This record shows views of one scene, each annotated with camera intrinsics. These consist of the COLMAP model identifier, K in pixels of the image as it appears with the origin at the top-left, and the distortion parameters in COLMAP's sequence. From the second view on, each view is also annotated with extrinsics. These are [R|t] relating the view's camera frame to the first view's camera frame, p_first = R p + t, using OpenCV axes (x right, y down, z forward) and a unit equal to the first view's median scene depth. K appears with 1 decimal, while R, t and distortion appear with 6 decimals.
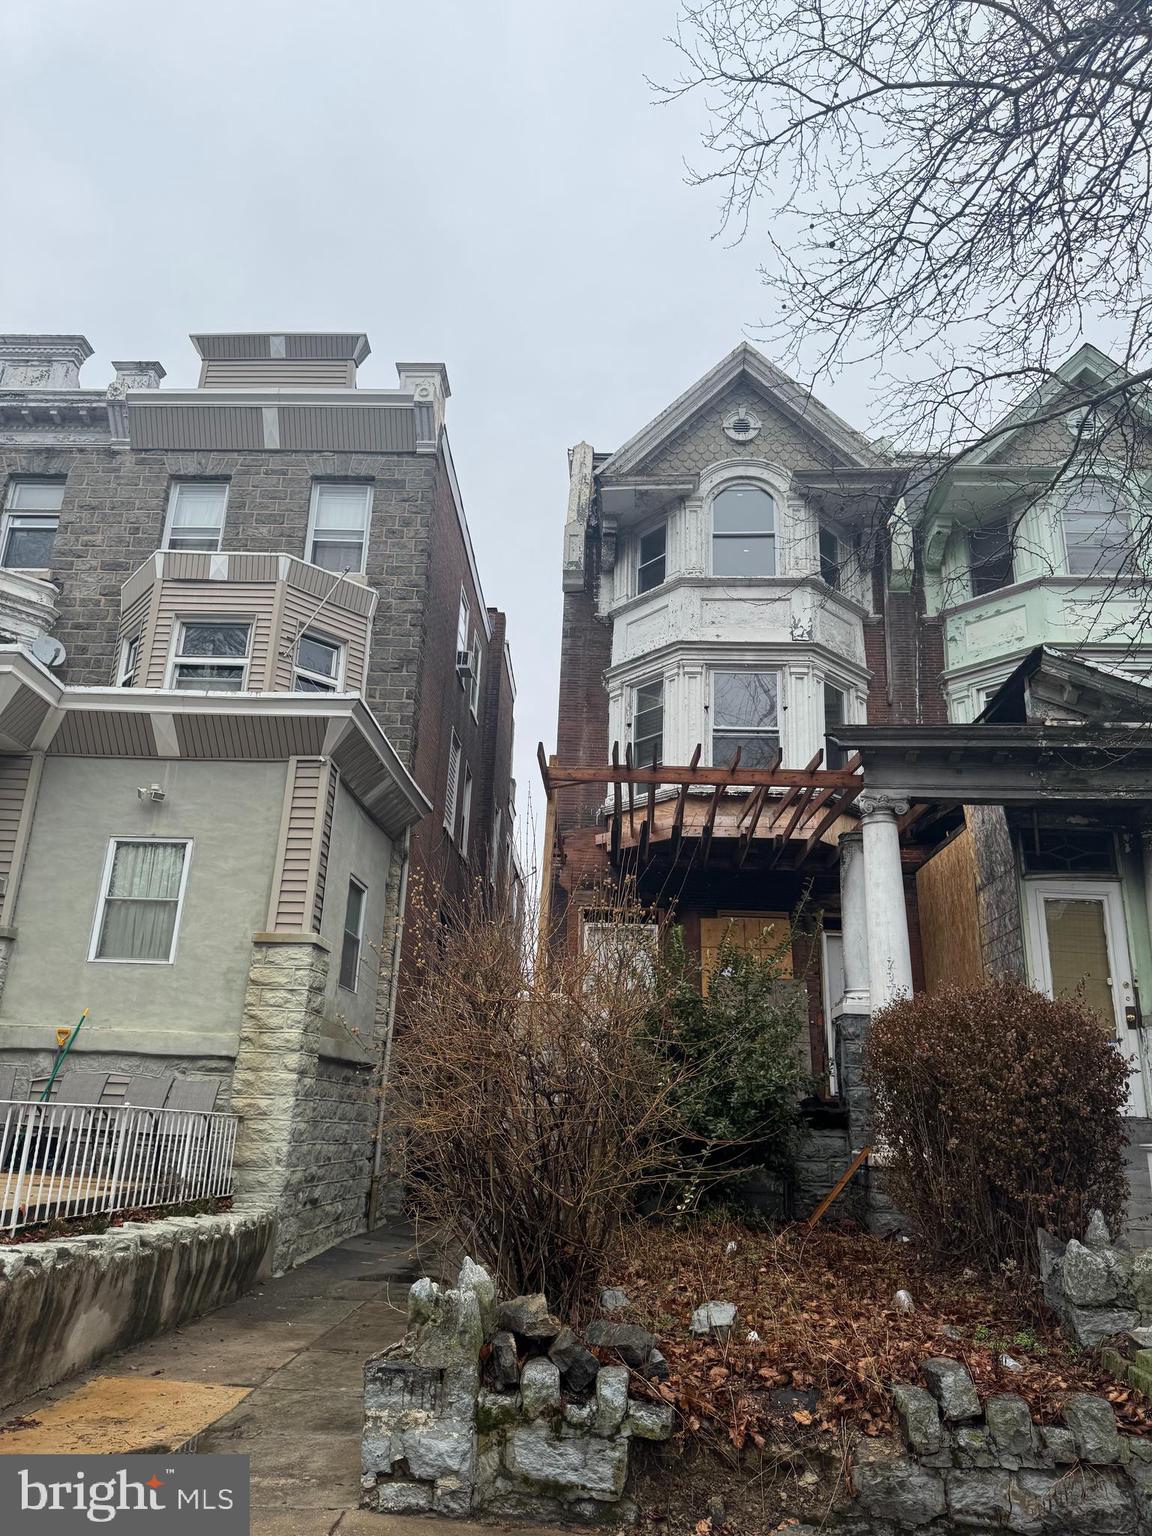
lens RADIAL K [[1055.6, 0, 573.1], [0, 1055.6, 790.5], [0, 0, 1]] dist [0.080653, -0.124380]
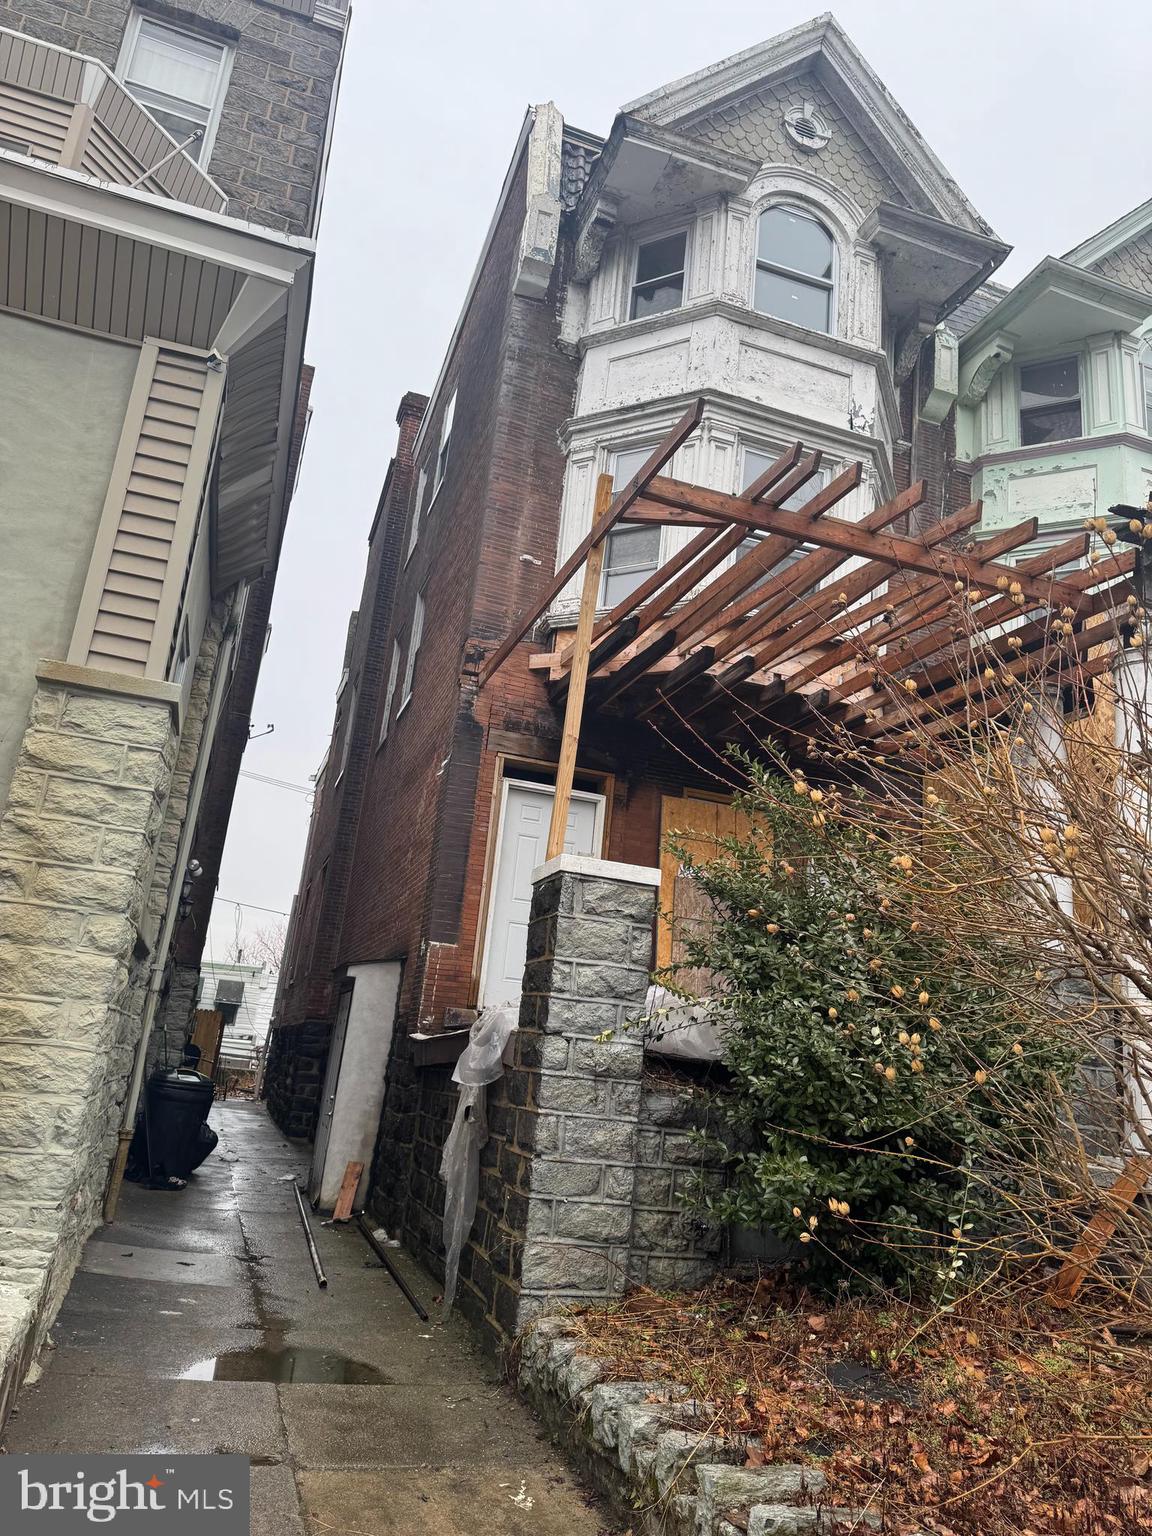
lens RADIAL K [[1055.6, 0, 573.1], [0, 1055.6, 790.5], [0, 0, 1]] dist [0.080653, -0.124380]
pose [[0.929004, 0.146666, 0.339765, -0.173202], [-0.170800, 0.984407, 0.042072, 0.097213], [-0.328296, -0.097117, 0.939569, 0.346818]]
